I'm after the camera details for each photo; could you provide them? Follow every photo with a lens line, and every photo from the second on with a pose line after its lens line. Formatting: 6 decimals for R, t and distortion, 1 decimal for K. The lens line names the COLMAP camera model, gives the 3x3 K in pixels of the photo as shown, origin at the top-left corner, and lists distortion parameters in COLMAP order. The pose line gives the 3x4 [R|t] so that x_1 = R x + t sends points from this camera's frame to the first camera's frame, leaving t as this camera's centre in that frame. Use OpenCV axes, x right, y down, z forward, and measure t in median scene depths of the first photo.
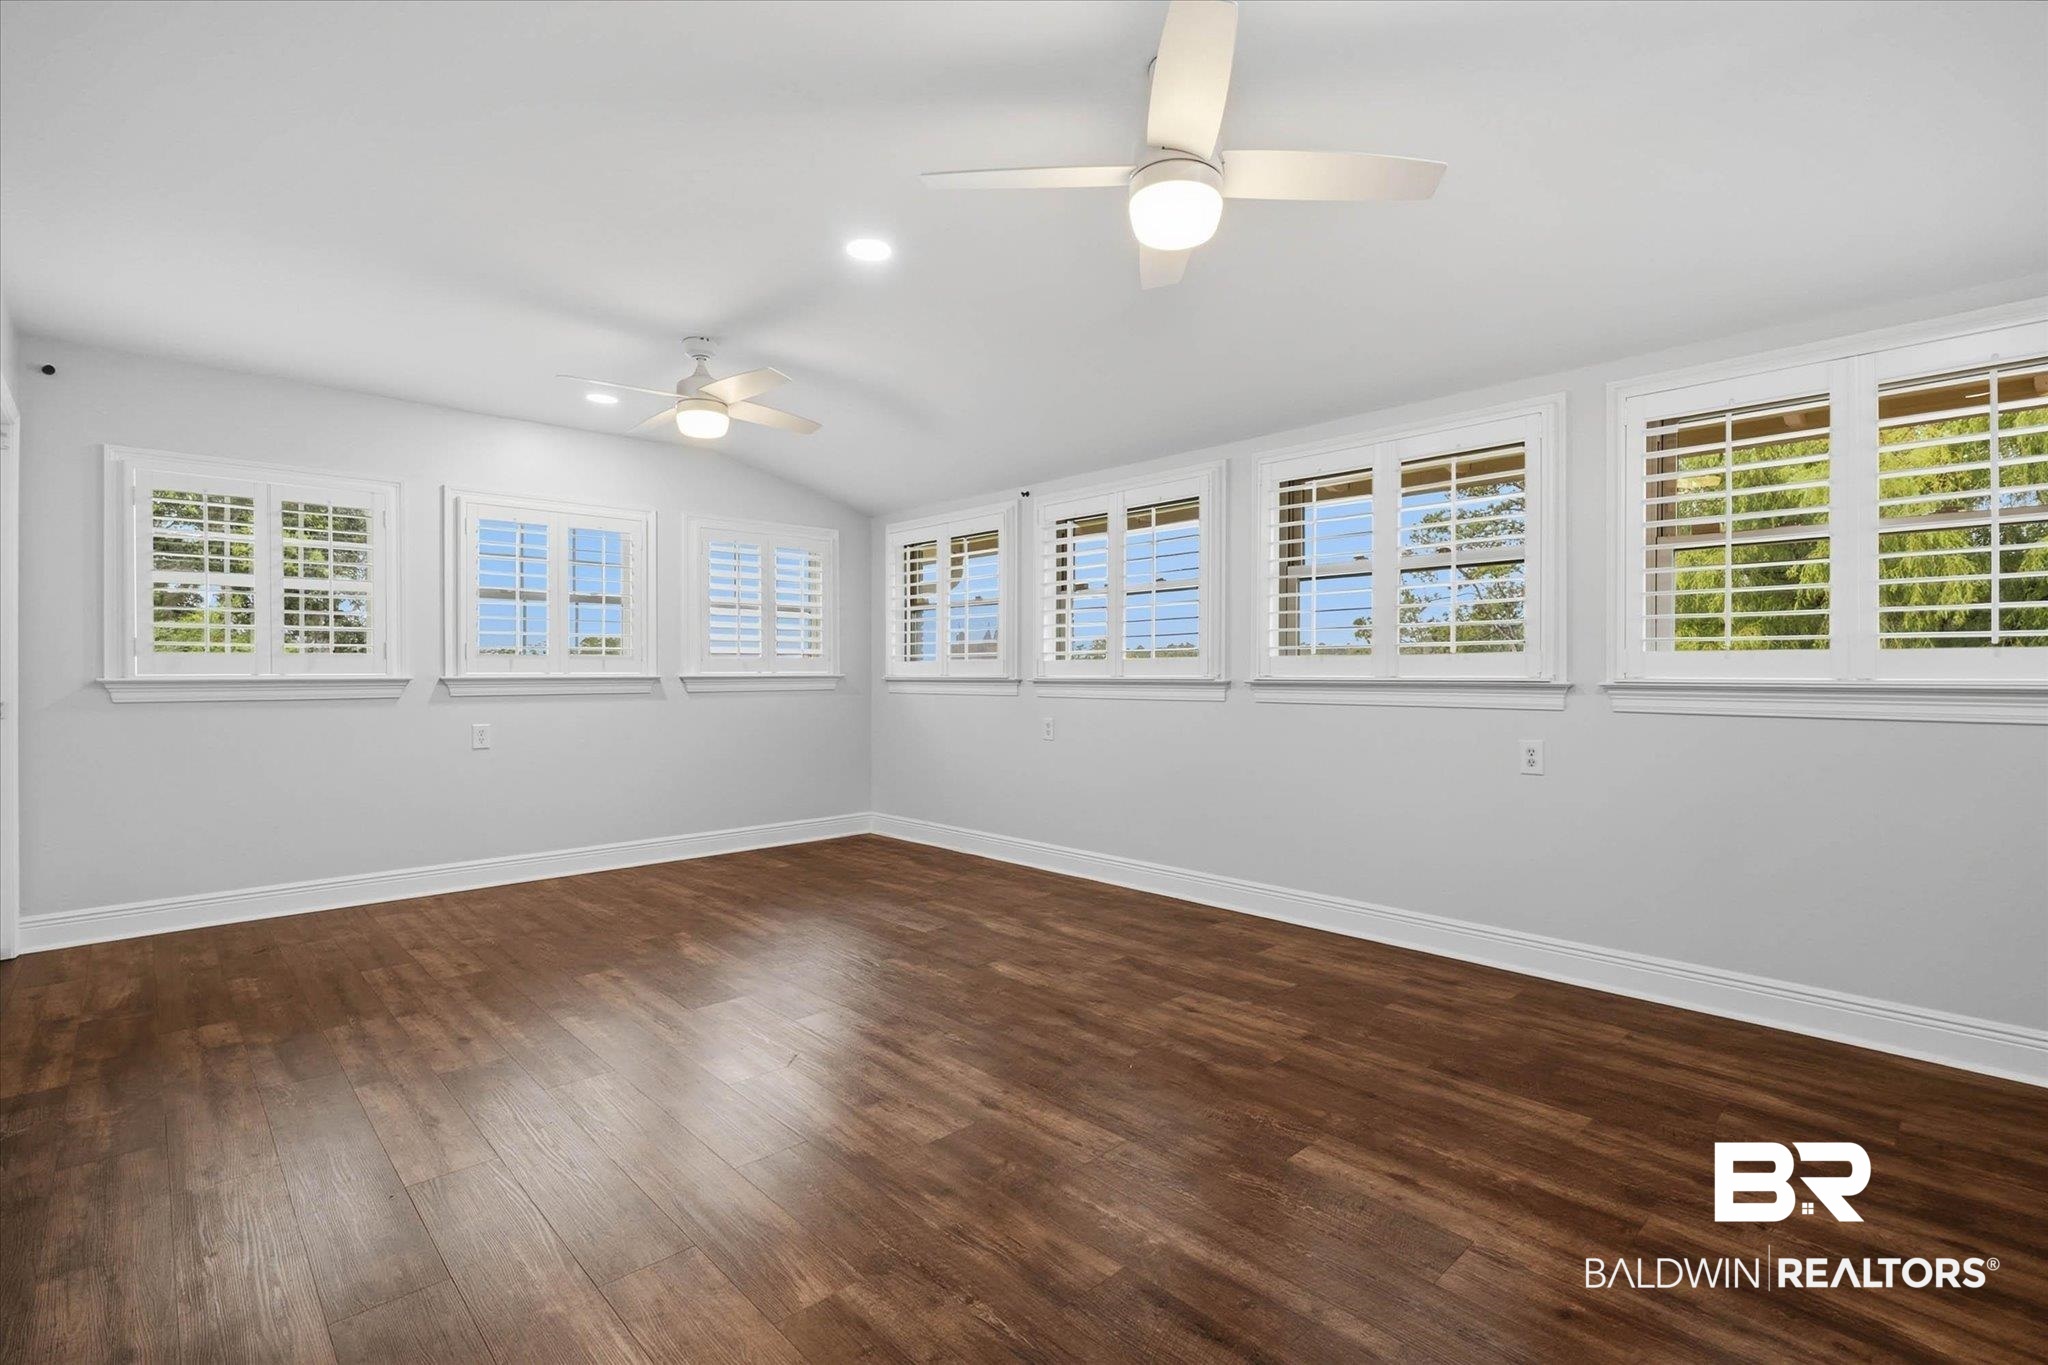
lens RADIAL K [[952.2, 0, 1015.5], [0, 952.2, 680.5], [0, 0, 1]] dist [-0.000347, -0.000386]
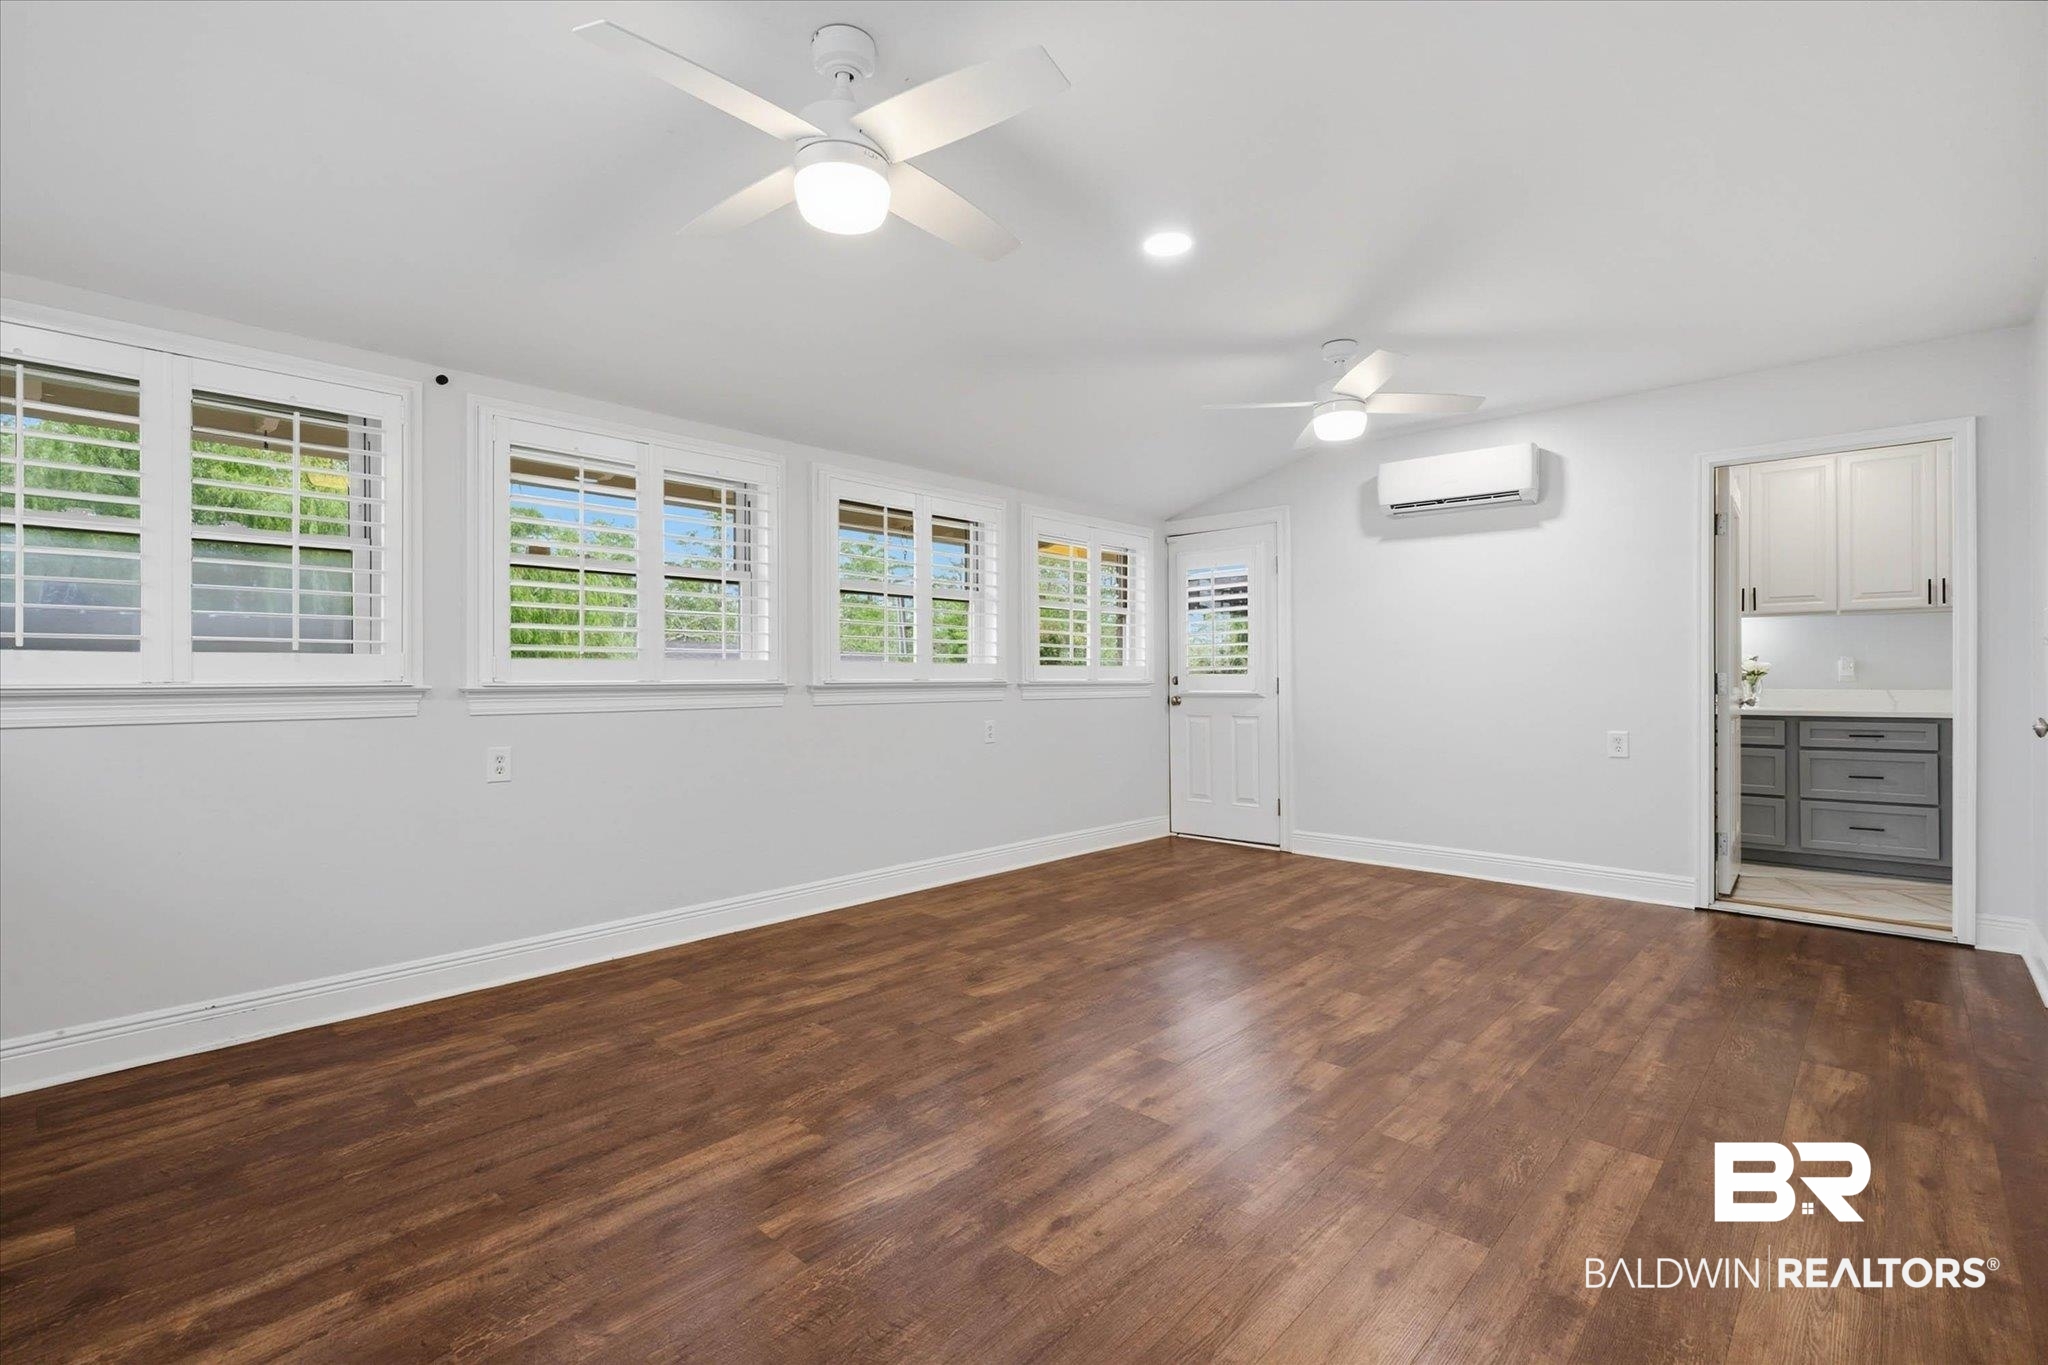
lens RADIAL K [[959.6, 0, 1024.0], [0, 959.6, 682.5], [0, 0, 1]] dist [0.031276, -0.000075]
pose [[-0.092587, -0.005905, 0.995687, -0.894303], [0.007062, 0.999953, 0.006587, -0.008692], [-0.995680, 0.007642, -0.092541, 0.974496]]
